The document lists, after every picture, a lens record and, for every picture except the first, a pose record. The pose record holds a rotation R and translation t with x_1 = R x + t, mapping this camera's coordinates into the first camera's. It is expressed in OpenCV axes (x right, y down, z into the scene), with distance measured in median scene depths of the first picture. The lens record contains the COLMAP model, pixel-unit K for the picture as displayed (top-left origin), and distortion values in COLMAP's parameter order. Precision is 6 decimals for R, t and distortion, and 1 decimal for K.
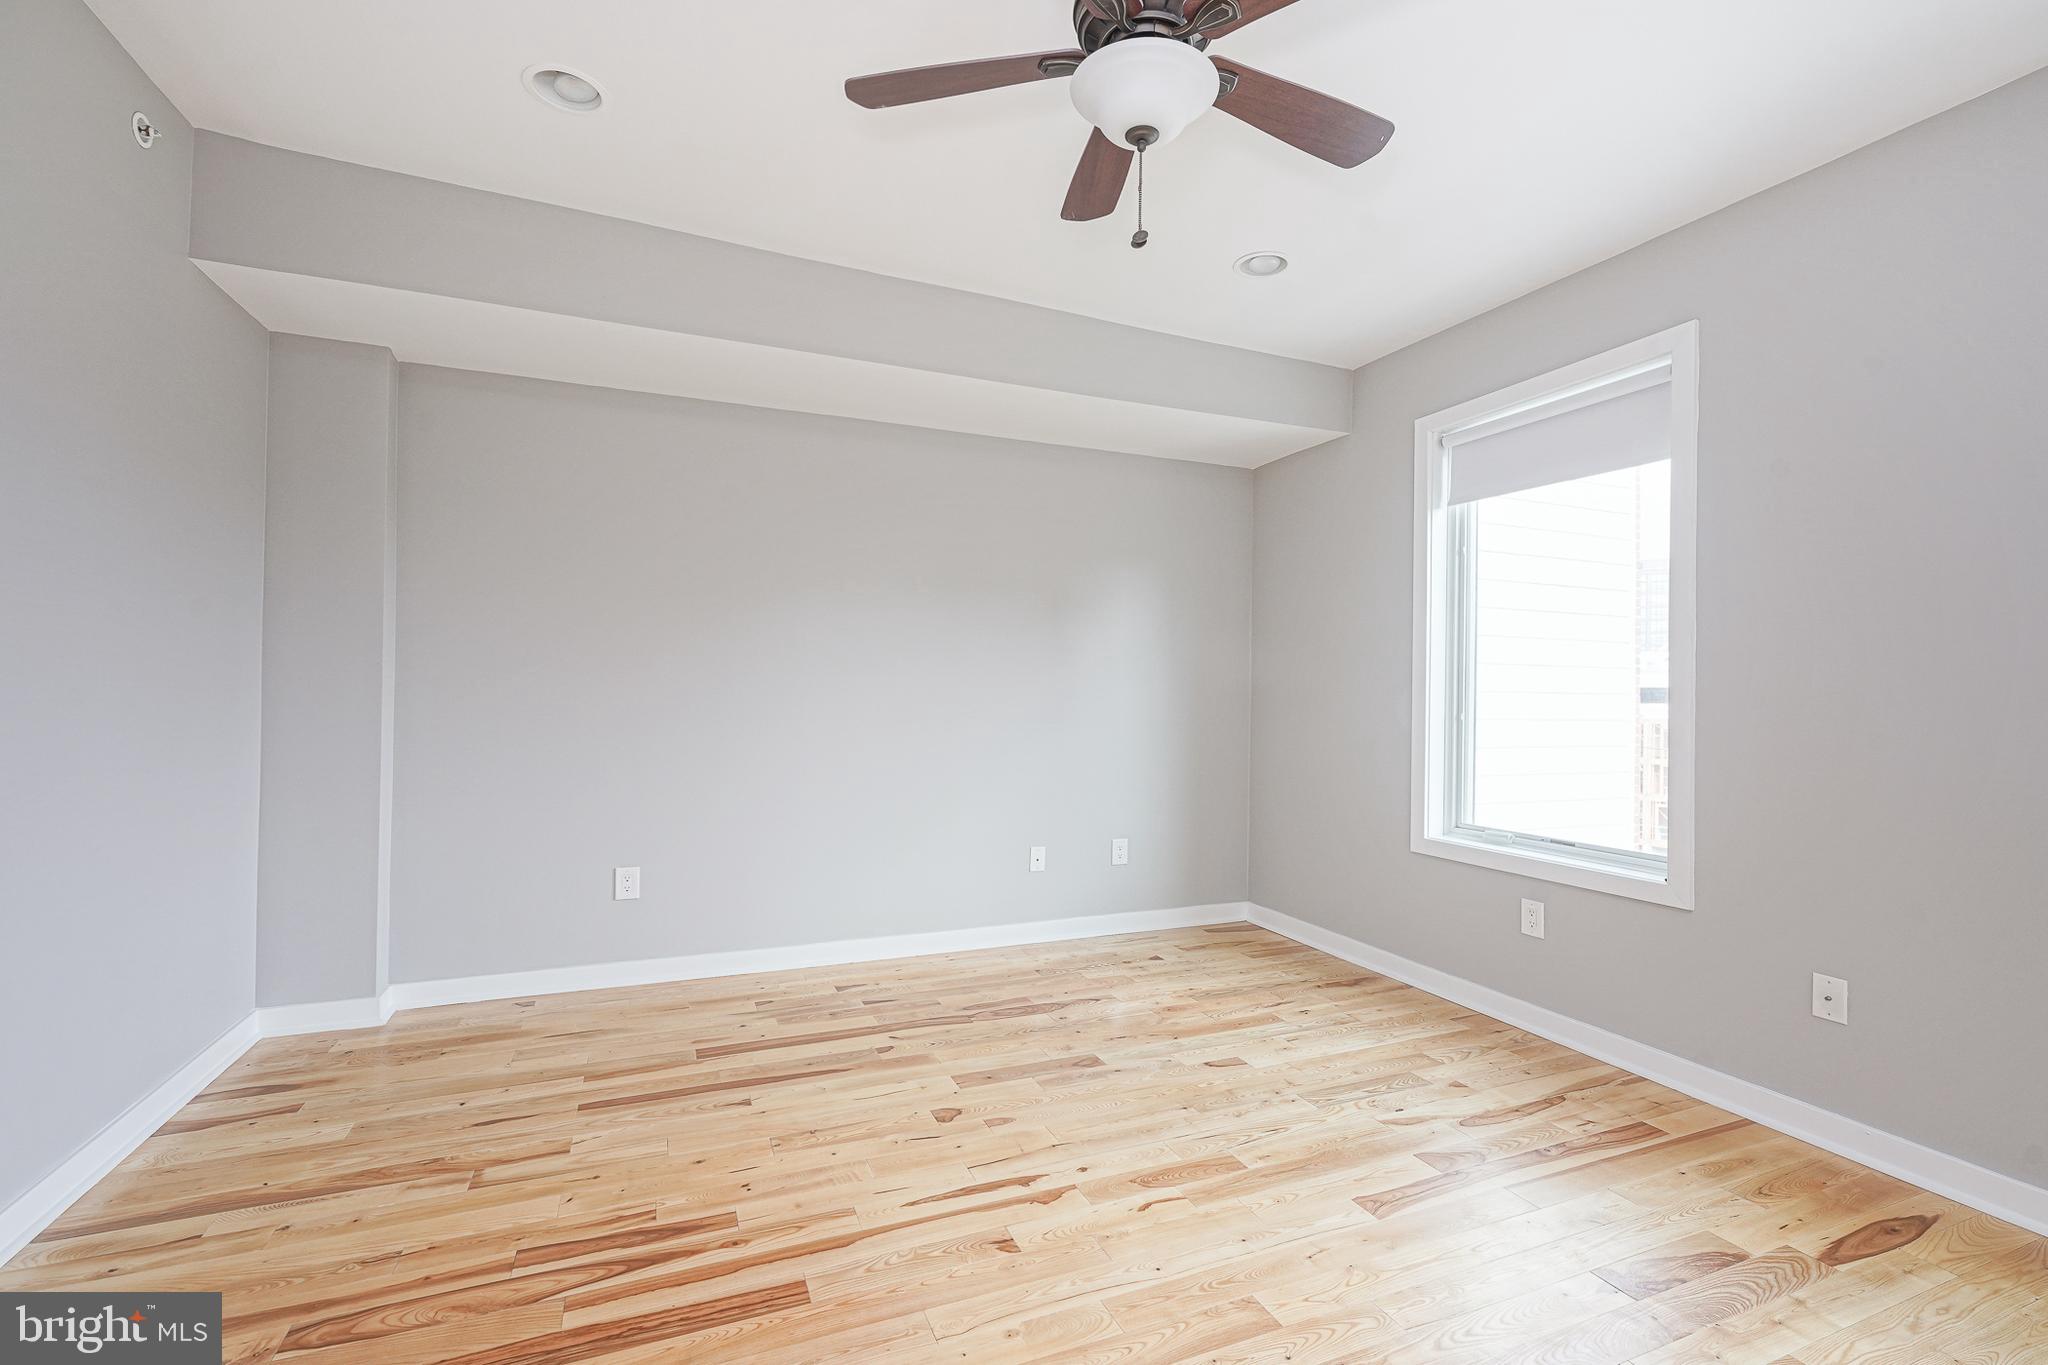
lens RADIAL K [[871.0, 0, 1044.9], [0, 871.0, 692.3], [0, 0, 1]] dist [0.000540, 0.000113]
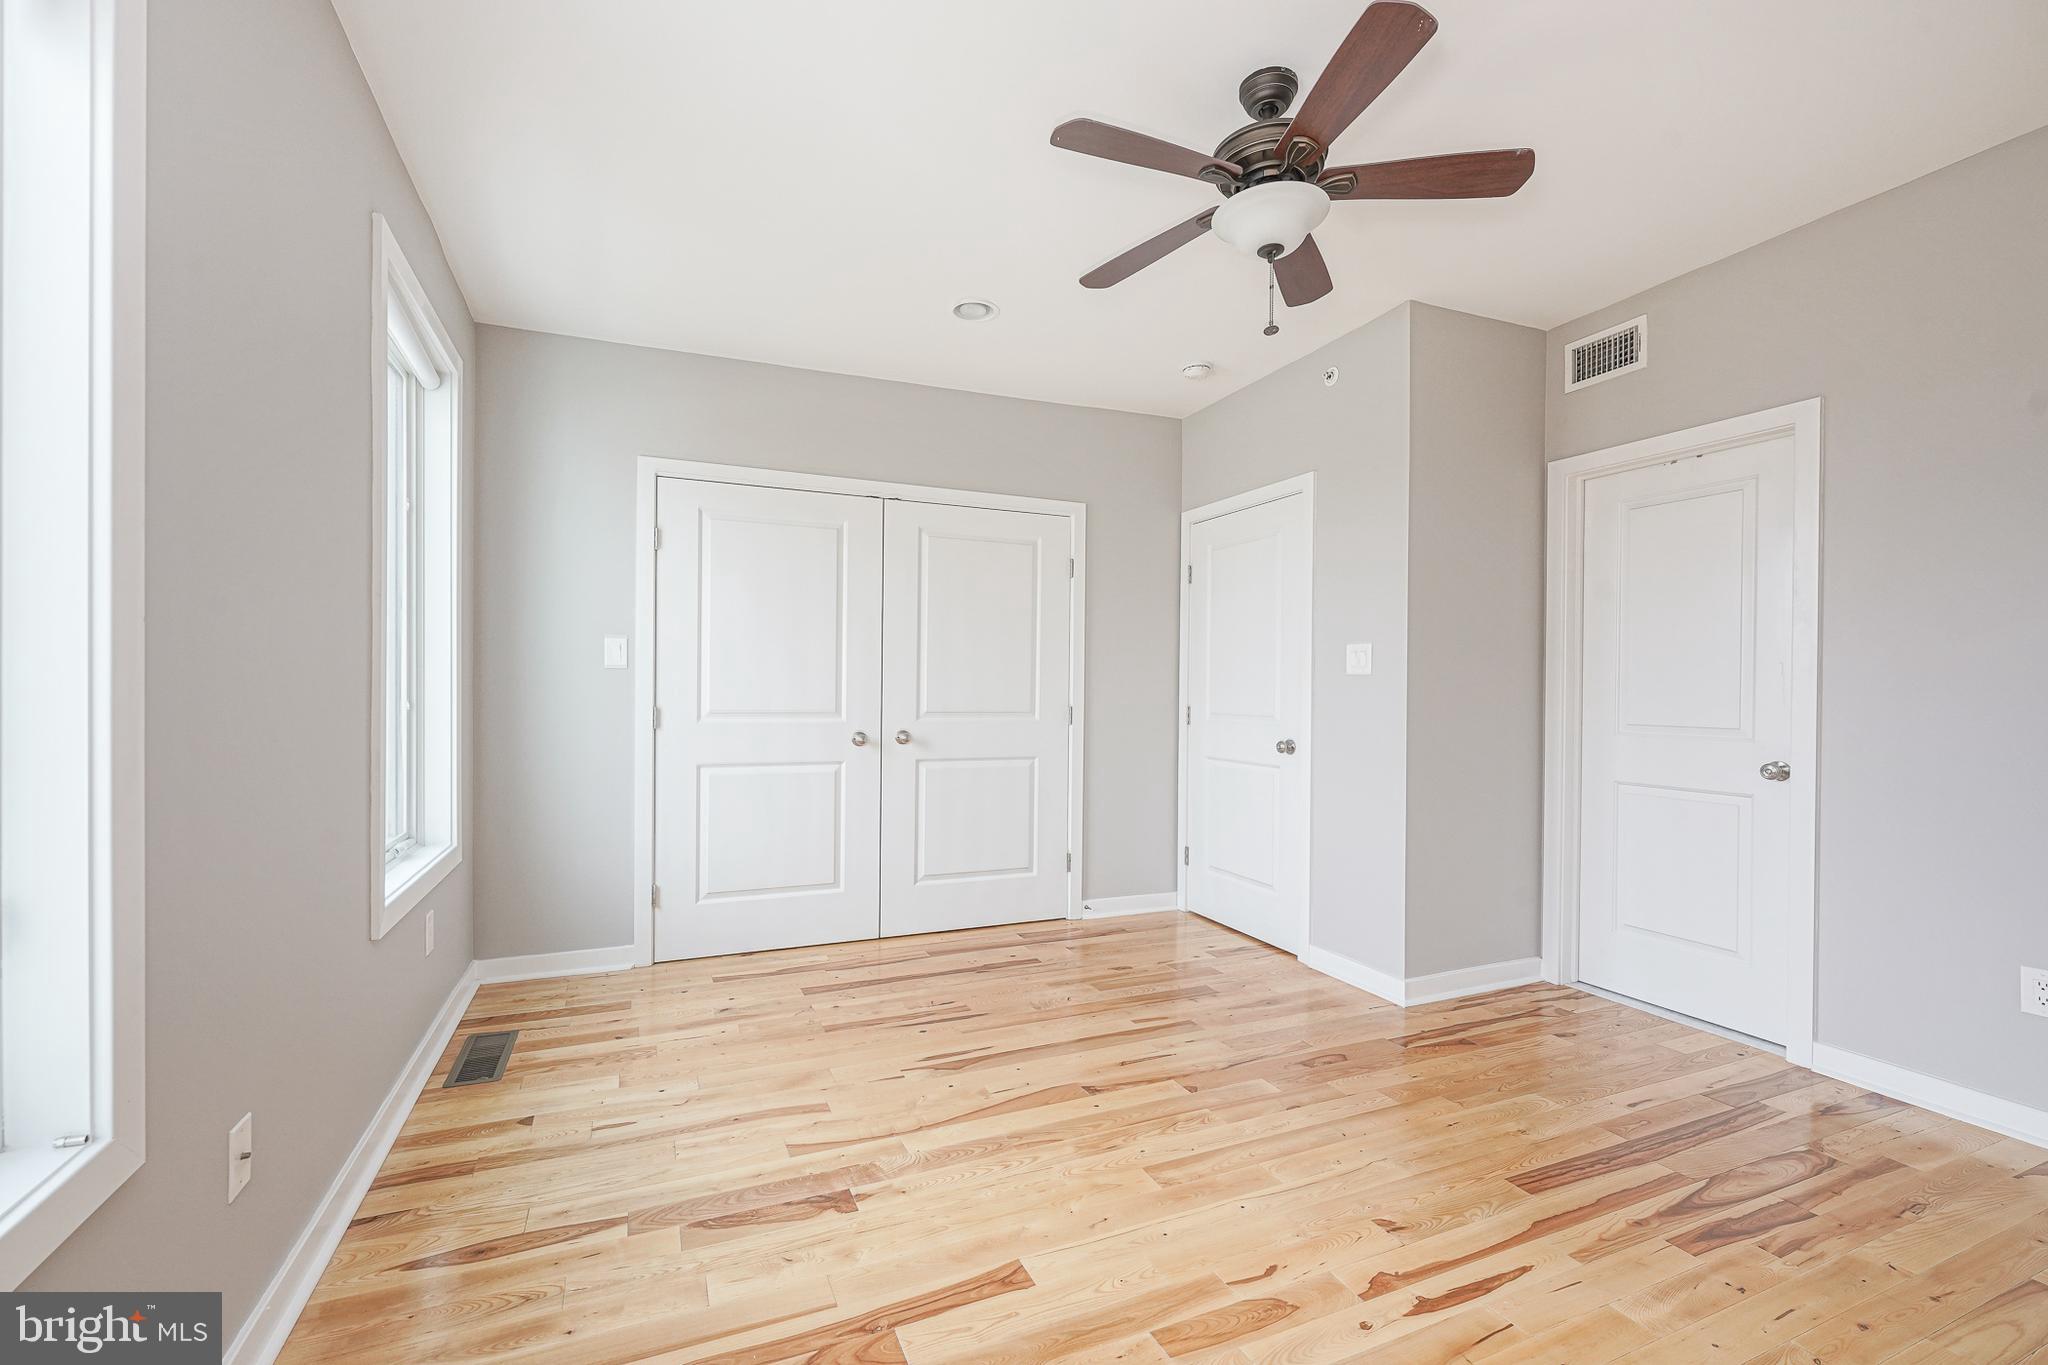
lens RADIAL K [[871.0, 0, 1044.9], [0, 871.0, 692.3], [0, 0, 1]] dist [0.000540, 0.000113]
pose [[-0.999348, -0.020609, -0.029636, 0.409429], [-0.020486, 0.999780, -0.004470, -0.000048], [0.029722, -0.003860, -0.999551, 2.005095]]
